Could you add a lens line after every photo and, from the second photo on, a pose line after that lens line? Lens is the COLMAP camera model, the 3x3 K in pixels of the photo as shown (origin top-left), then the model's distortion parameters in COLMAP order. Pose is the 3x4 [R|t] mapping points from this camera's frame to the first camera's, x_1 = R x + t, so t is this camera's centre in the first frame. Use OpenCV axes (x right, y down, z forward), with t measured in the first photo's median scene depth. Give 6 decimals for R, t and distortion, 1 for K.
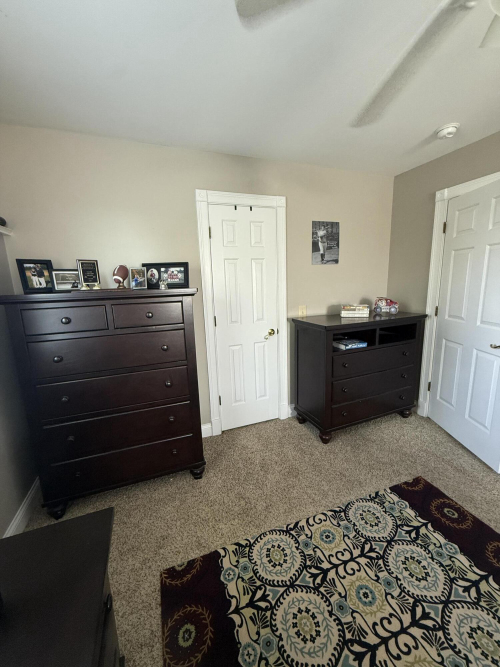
lens RADIAL K [[265.5, 0, 251.2], [0, 265.5, 328.3], [0, 0, 1]] dist [-0.001662, 0.000453]
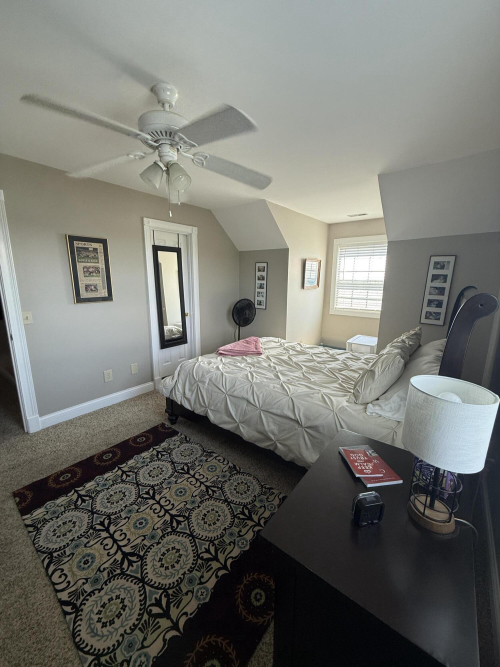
lens RADIAL K [[265.5, 0, 249.8], [0, 265.5, 335.2], [0, 0, 1]] dist [-0.001662, 0.000453]
pose [[-0.517786, -0.148345, 0.842550, -0.800915], [0.163474, 0.949548, 0.267646, -0.142417], [-0.839746, 0.276319, -0.467412, 0.880108]]
